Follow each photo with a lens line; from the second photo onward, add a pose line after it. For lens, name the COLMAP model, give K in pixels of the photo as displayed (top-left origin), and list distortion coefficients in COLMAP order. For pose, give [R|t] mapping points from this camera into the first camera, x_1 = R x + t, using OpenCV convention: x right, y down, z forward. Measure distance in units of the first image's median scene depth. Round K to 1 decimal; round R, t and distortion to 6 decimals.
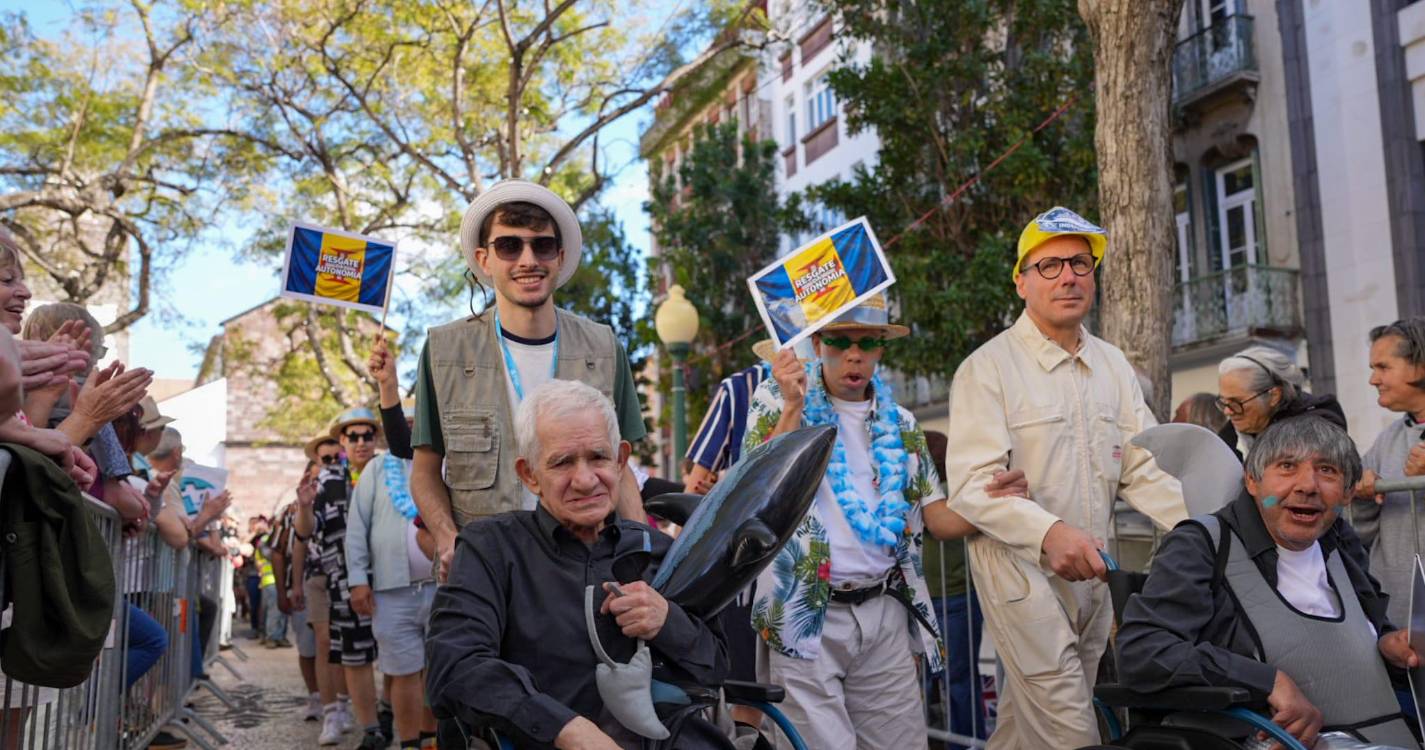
lens RADIAL K [[1013.9, 0, 712.5], [0, 1013.9, 375.0], [0, 0, 1]] dist [0.007653, -0.000569]
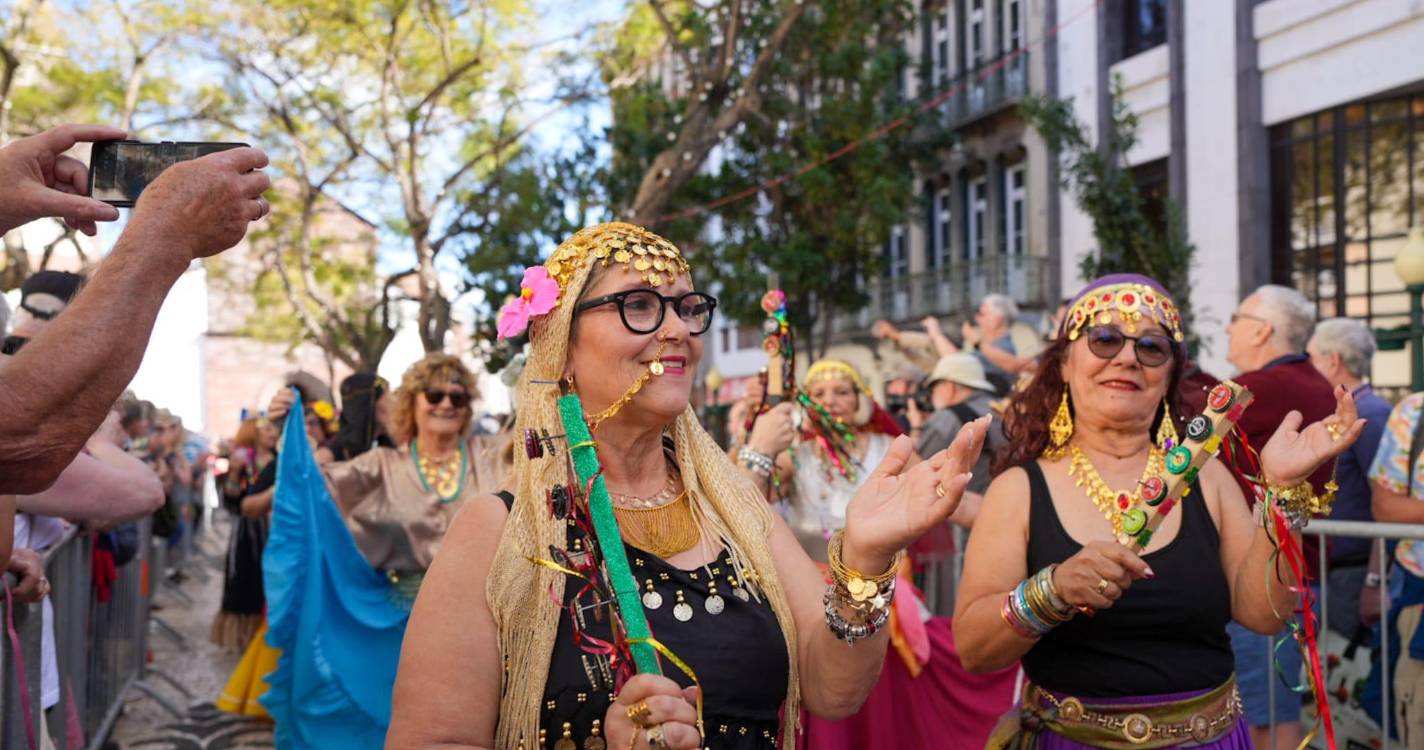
lens RADIAL K [[1013.2, 0, 712.0], [0, 1013.2, 375.0], [0, 0, 1]] dist [0.007653, -0.000569]
pose [[0.999711, 0.018033, 0.015891, 0.066434], [-0.019557, 0.994635, 0.101583, -0.038386], [-0.013974, -0.101865, 0.994700, -0.136927]]
